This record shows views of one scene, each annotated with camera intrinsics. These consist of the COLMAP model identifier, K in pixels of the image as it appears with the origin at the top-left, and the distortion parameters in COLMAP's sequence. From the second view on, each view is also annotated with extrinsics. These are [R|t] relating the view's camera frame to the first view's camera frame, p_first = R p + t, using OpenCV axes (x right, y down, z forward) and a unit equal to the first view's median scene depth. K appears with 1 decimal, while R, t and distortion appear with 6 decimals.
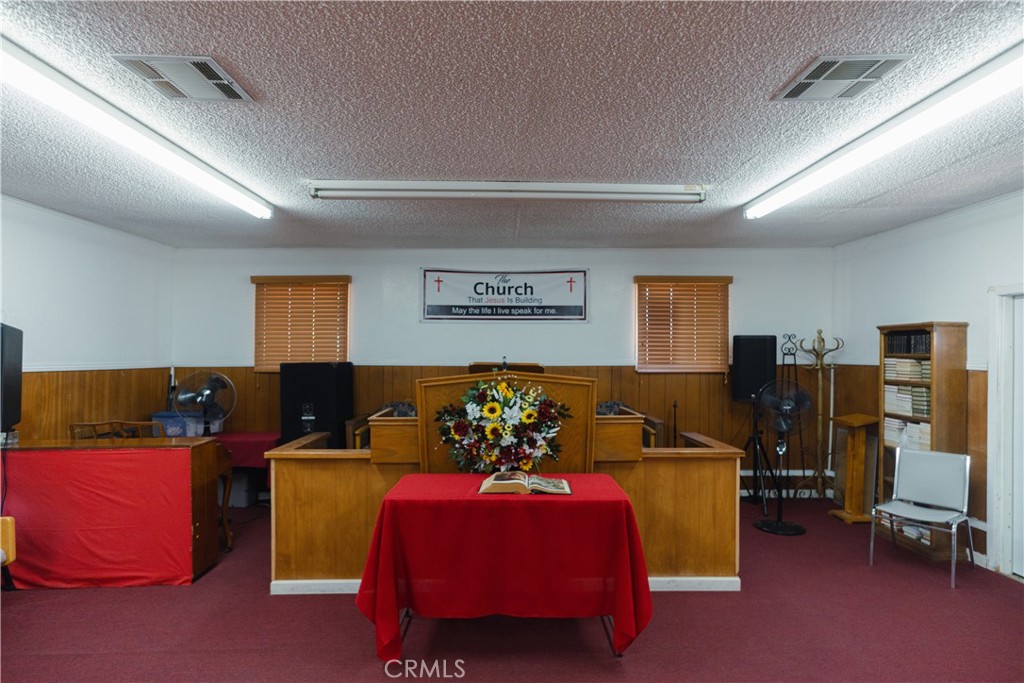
lens RADIAL K [[551.9, 0, 515.5], [0, 551.9, 347.8], [0, 0, 1]] dist [-0.054015, 0.046015]
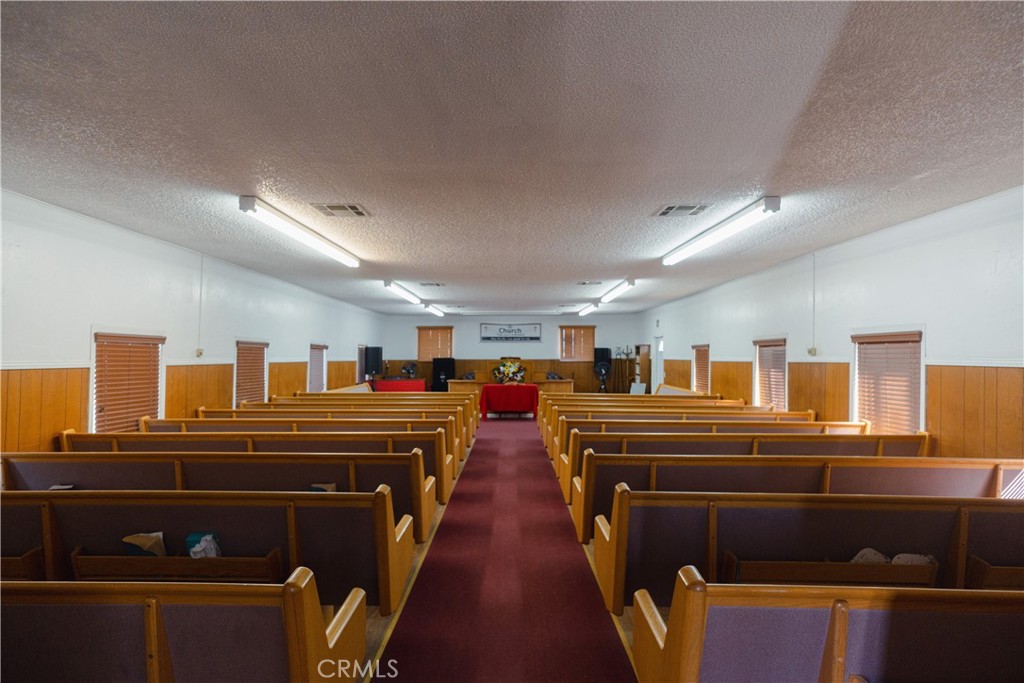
lens RADIAL K [[551.9, 0, 515.5], [0, 551.9, 347.8], [0, 0, 1]] dist [-0.054015, 0.046015]
pose [[0.999833, -0.003164, -0.017976, 0.053001], [0.003044, 0.999973, -0.006733, -0.004883], [0.017997, 0.006677, 0.999816, -1.706230]]
